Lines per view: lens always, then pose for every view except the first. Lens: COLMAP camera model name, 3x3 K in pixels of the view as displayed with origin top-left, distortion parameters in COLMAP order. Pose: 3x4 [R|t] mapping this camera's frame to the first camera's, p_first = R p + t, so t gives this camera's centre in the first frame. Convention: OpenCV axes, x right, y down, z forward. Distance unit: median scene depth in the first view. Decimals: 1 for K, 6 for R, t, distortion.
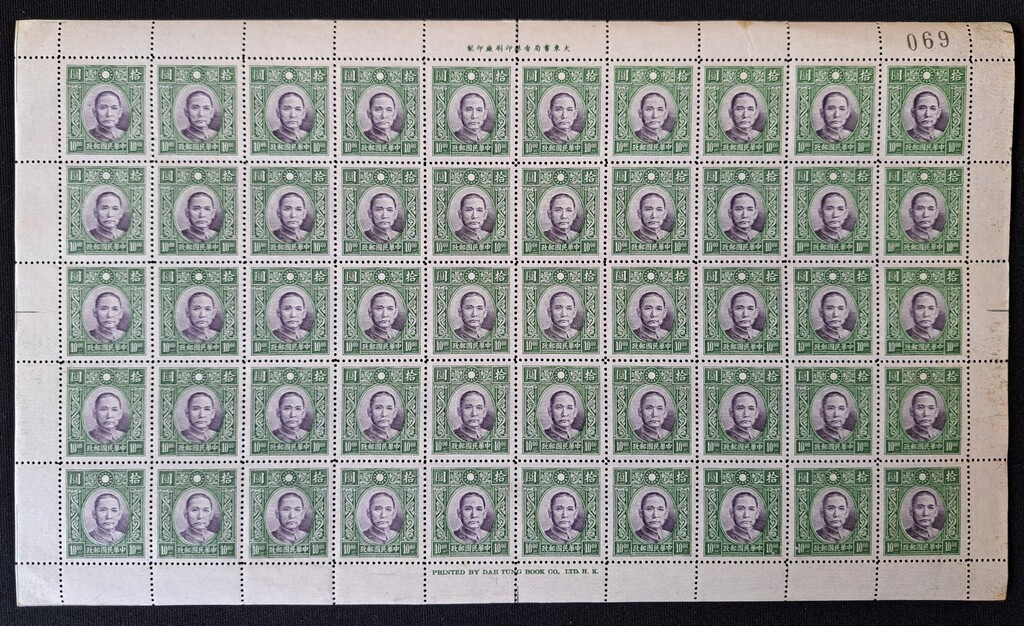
lens RADIAL K [[4764.9, 0, 511.4], [0, 4764.9, 318.4], [0, 0, 1]] dist [0.697727, 0.000000]
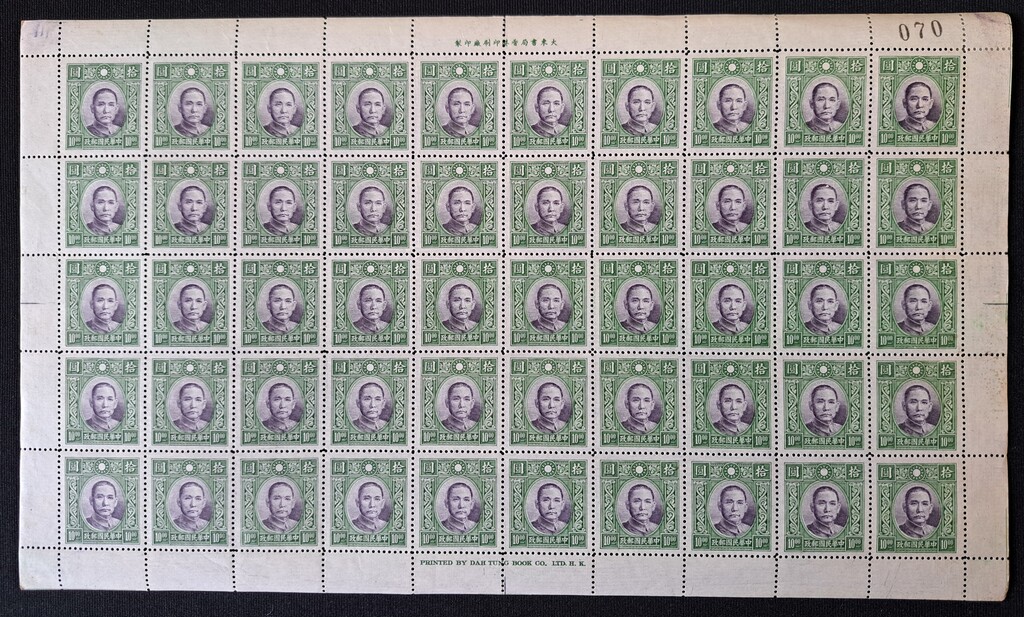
lens RADIAL K [[4764.9, 0, 481.8], [0, 4764.9, 273.5], [0, 0, 1]] dist [0.697727, 0.000000]
pose [[0.976601, 0.000574, -0.215060, 0.212933], [-0.002293, 0.999967, -0.007739, 0.000010], [0.215049, 0.008051, 0.976570, 0.016658]]
